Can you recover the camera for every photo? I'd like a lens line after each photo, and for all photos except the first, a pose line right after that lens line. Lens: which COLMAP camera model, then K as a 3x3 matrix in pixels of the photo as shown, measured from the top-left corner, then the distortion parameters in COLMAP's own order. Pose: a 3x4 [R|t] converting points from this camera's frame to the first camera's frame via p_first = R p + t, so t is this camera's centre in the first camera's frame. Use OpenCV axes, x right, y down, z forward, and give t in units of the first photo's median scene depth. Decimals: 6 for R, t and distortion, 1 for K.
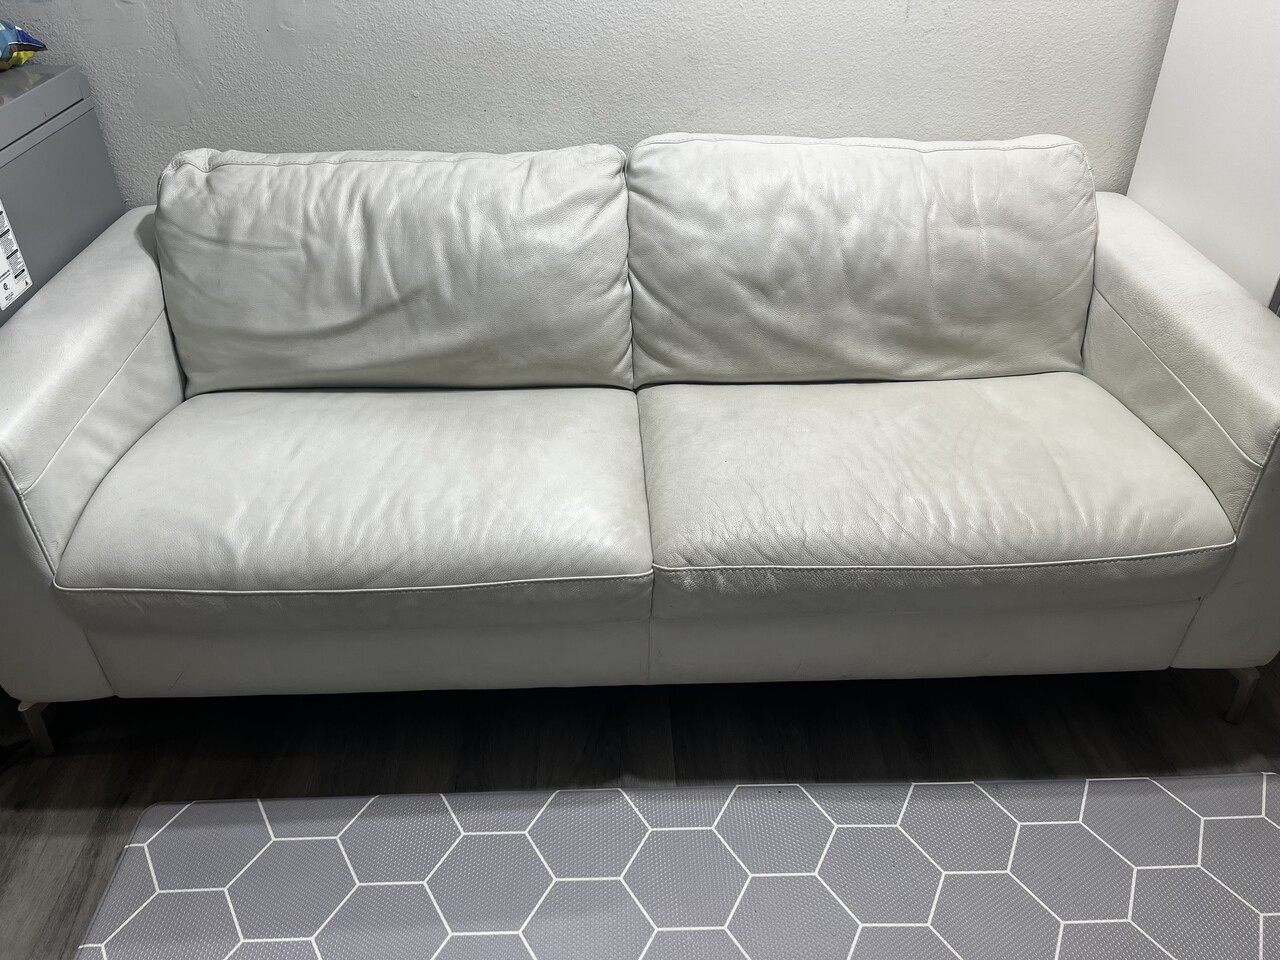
lens RADIAL K [[962.5, 0, 637.8], [0, 962.5, 480.1], [0, 0, 1]] dist [0.038724, -0.063360]
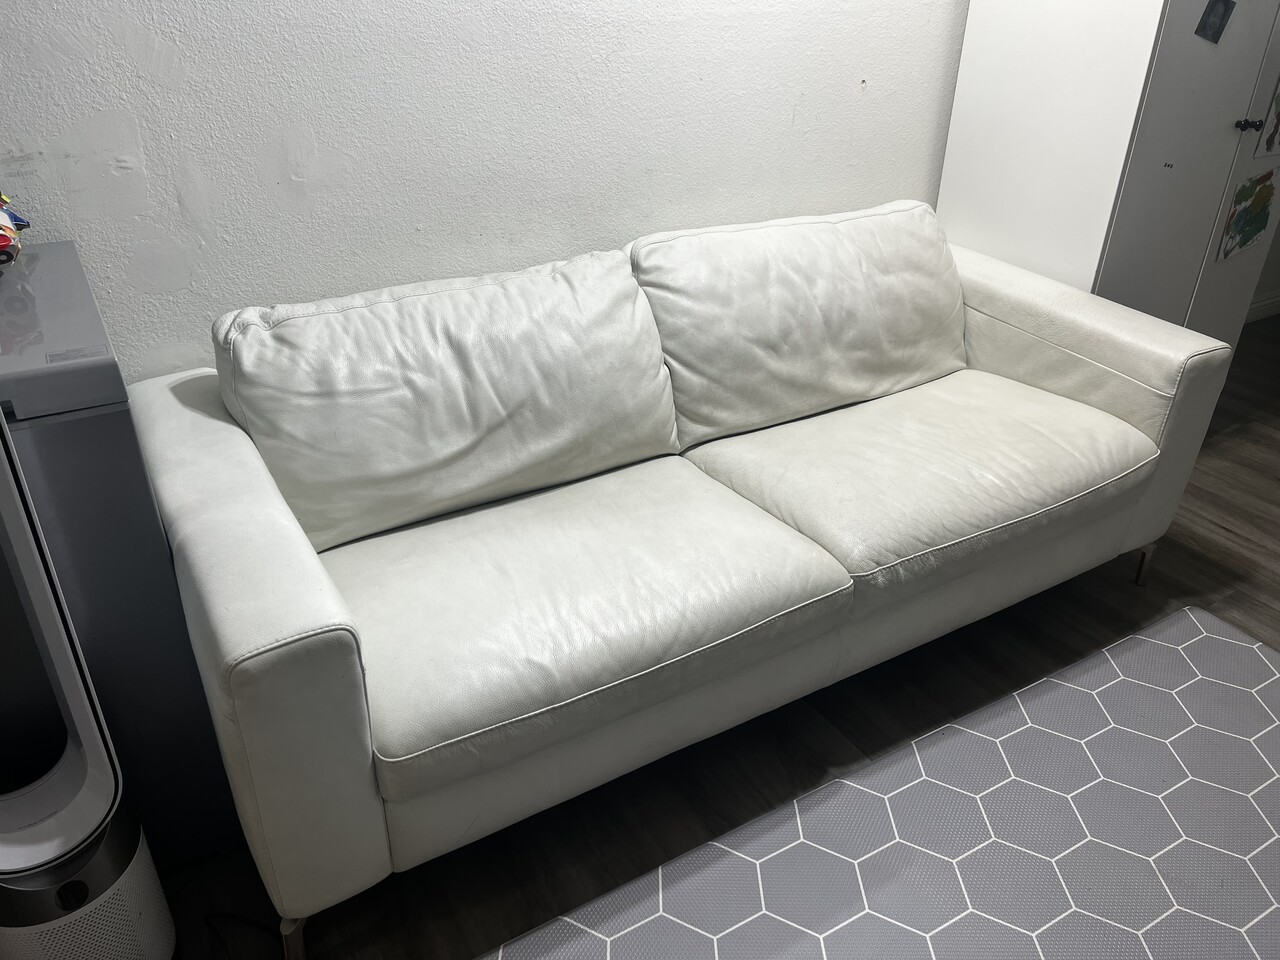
lens RADIAL K [[962.5, 0, 637.8], [0, 962.5, 480.1], [0, 0, 1]] dist [0.038724, -0.063360]
pose [[0.878312, -0.228867, 0.419748, -0.563805], [0.262783, 0.964558, -0.023941, -0.054295], [-0.399392, 0.131330, 0.907325, -0.002112]]
